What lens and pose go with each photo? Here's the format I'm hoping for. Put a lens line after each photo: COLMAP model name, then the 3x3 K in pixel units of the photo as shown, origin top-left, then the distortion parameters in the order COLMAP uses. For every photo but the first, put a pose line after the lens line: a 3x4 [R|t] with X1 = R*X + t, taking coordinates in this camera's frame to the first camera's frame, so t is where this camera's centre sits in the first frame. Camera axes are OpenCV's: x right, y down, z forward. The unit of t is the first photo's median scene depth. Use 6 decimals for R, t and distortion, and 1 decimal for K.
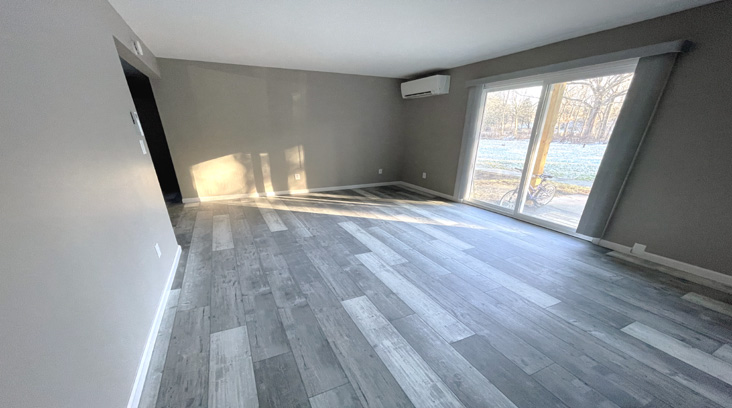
lens RADIAL K [[292.0, 0, 364.2], [0, 292.0, 229.1], [0, 0, 1]] dist [-0.001312, -0.000072]
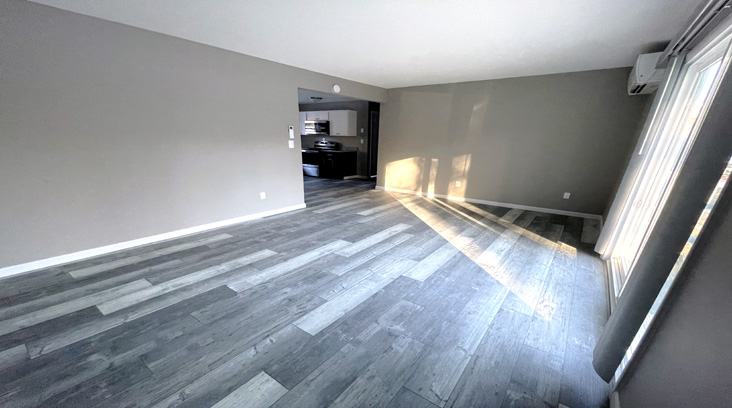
lens RADIAL K [[301.0, 0, 366.0], [0, 301.0, 204.0], [0, 0, 1]] dist [0.000323, 0.000116]
pose [[0.469049, 0.197039, -0.860911, 0.553363], [-0.301640, 0.951918, 0.053527, -0.076575], [0.830064, 0.234578, 0.505931, 0.238016]]
